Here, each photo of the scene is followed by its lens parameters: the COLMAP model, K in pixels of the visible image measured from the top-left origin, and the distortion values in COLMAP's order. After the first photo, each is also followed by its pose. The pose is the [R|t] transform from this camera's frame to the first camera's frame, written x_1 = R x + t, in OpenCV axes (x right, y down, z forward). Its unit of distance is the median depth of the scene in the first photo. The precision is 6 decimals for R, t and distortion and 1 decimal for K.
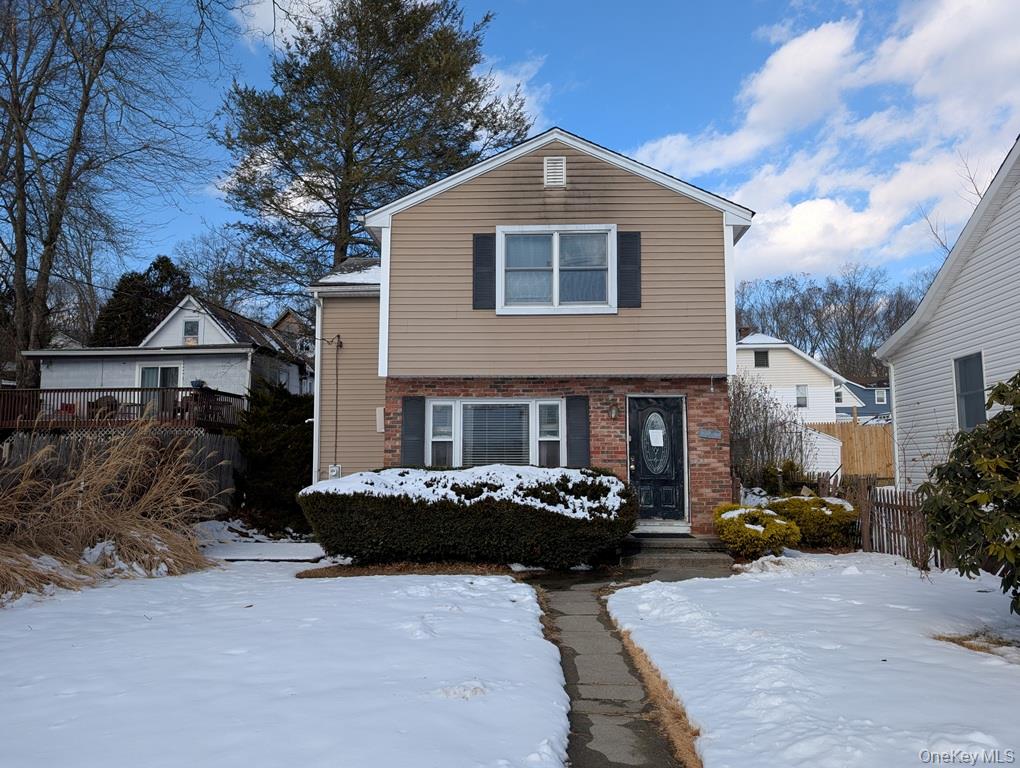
lens RADIAL K [[767.5, 0, 513.3], [0, 767.5, 384.1], [0, 0, 1]] dist [-0.010606, -0.006105]
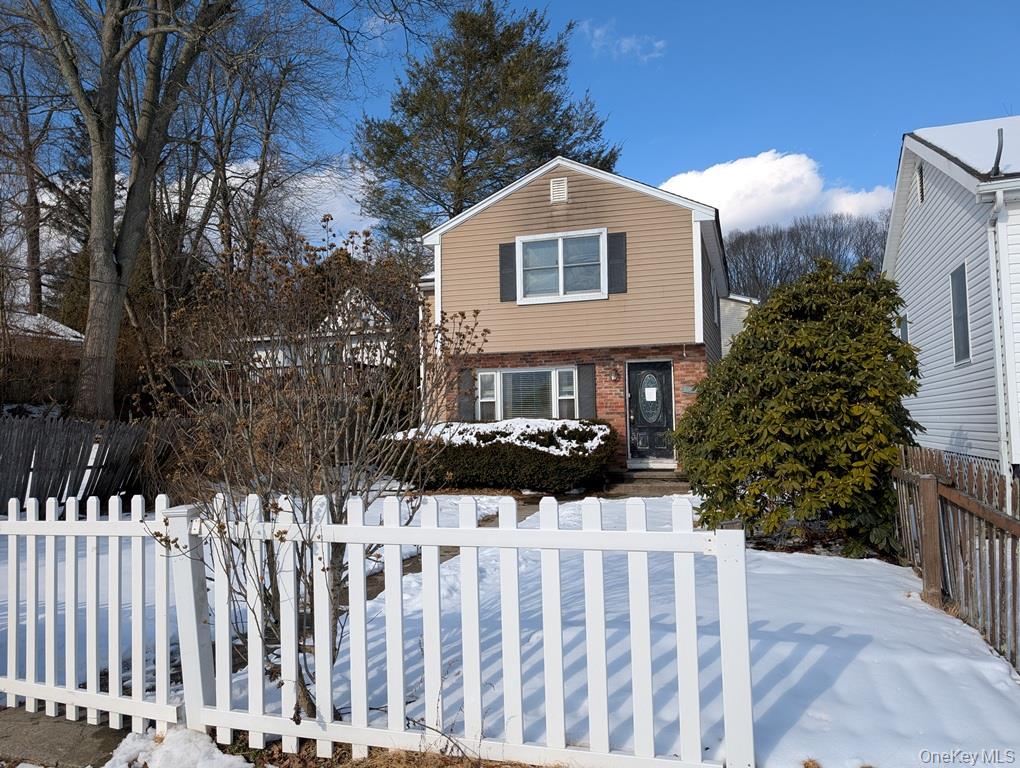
lens RADIAL K [[767.5, 0, 509.0], [0, 767.5, 385.4], [0, 0, 1]] dist [-0.010606, -0.006105]
pose [[0.966267, -0.033284, -0.255383, 0.291656], [0.047452, 0.997645, 0.049516, -0.018239], [0.253134, -0.059964, 0.965571, -0.282311]]
